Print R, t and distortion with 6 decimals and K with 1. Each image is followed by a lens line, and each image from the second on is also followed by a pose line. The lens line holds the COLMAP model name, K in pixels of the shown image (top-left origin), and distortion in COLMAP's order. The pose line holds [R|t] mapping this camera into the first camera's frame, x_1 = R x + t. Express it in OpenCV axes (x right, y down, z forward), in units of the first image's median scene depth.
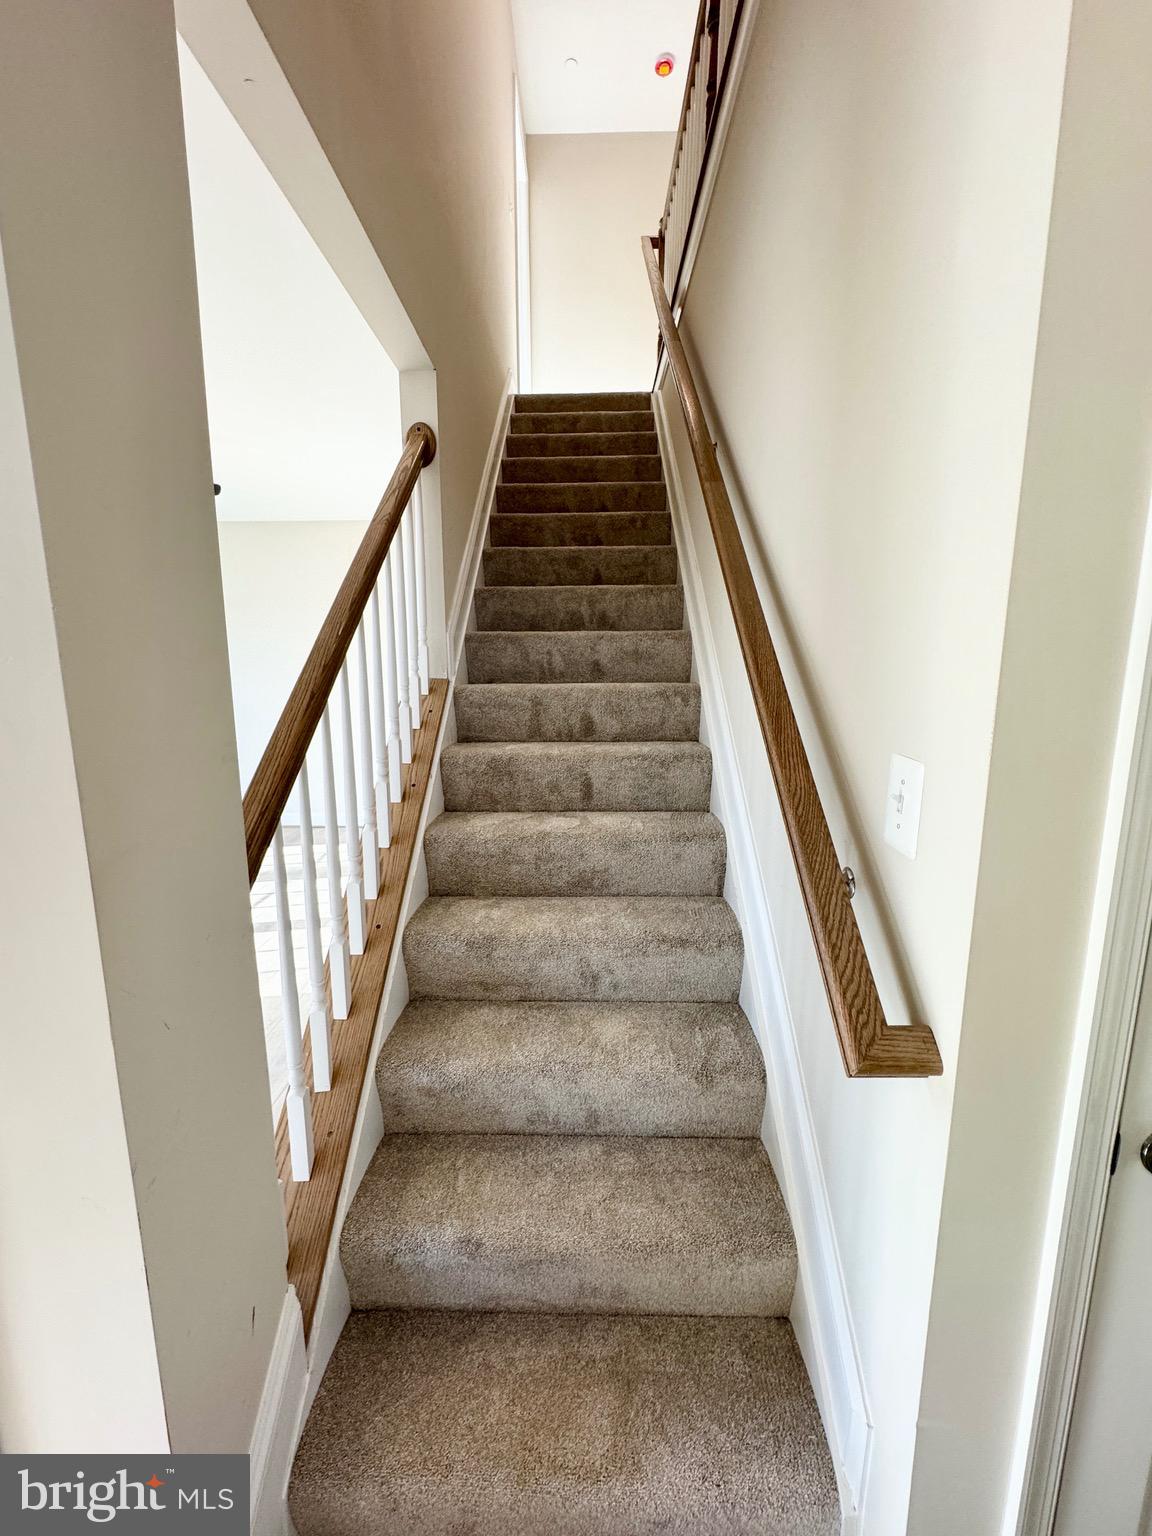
lens RADIAL K [[618.7, 0, 582.6], [0, 618.7, 767.5], [0, 0, 1]] dist [0.001916, -0.000647]
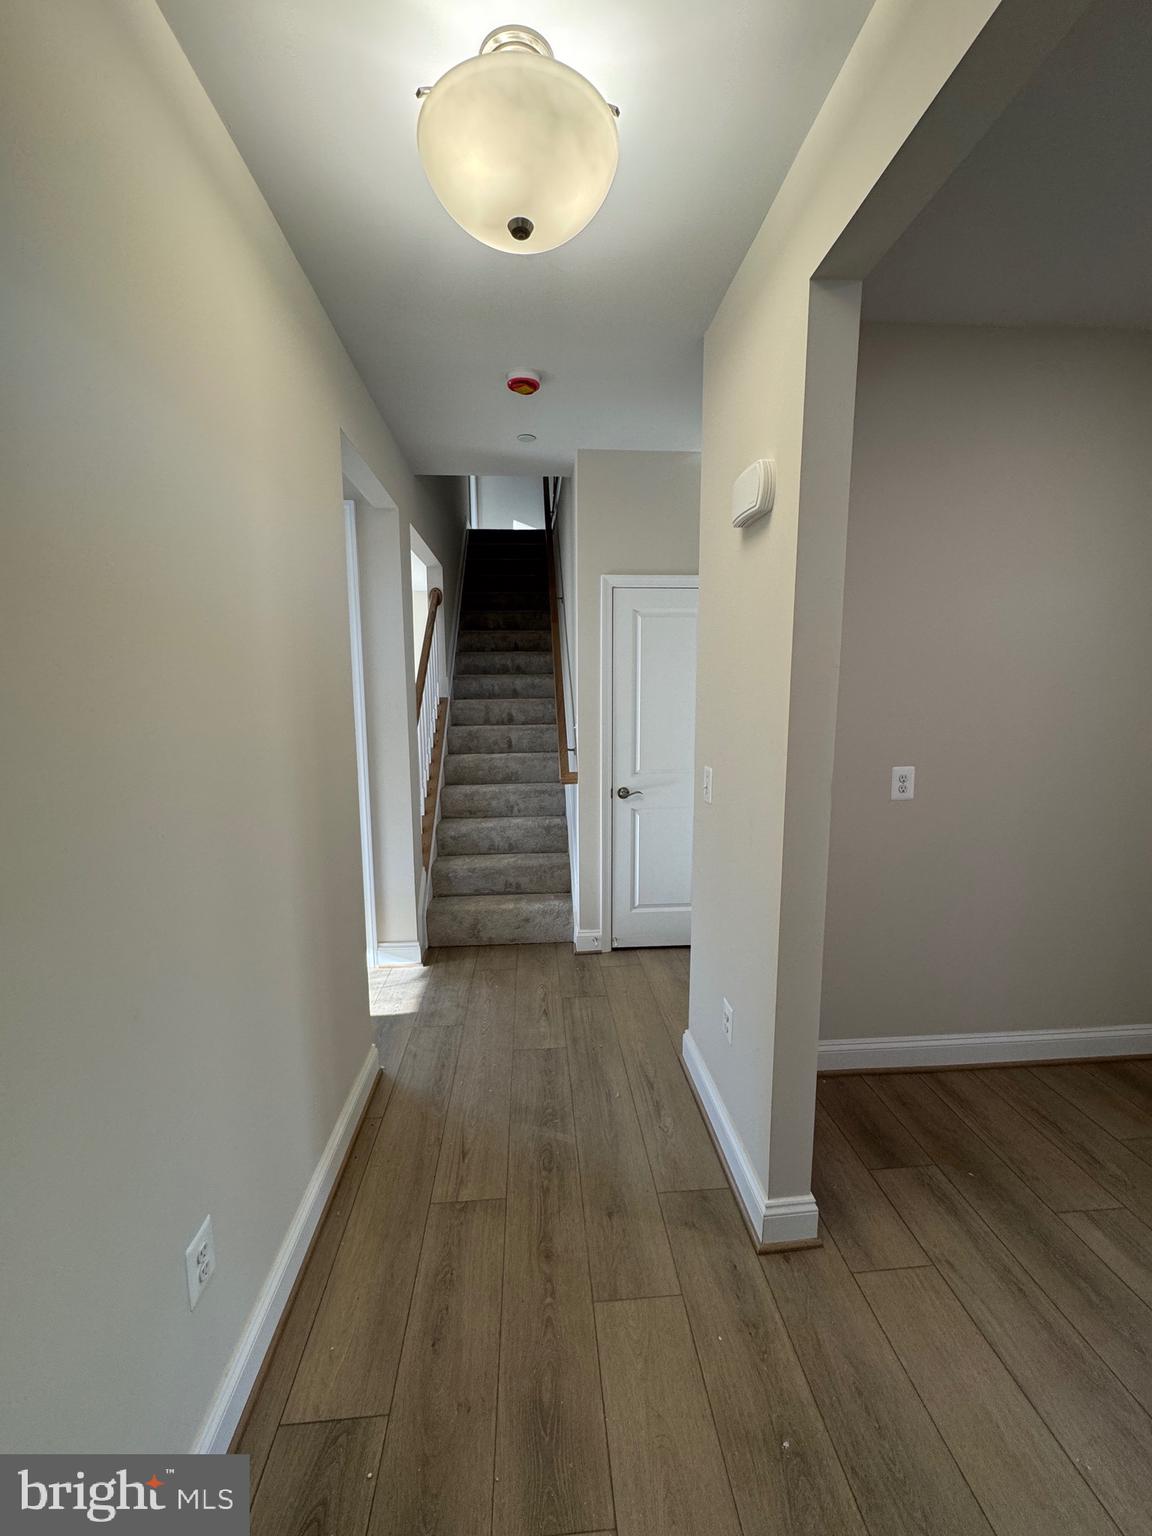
lens RADIAL K [[618.7, 0, 574.4], [0, 618.7, 766.5], [0, 0, 1]] dist [0.001916, -0.000647]
pose [[0.996659, -0.016051, 0.080088, 0.059254], [0.018860, 0.999229, -0.034439, 0.197876], [-0.079474, 0.035835, 0.996193, -1.301635]]
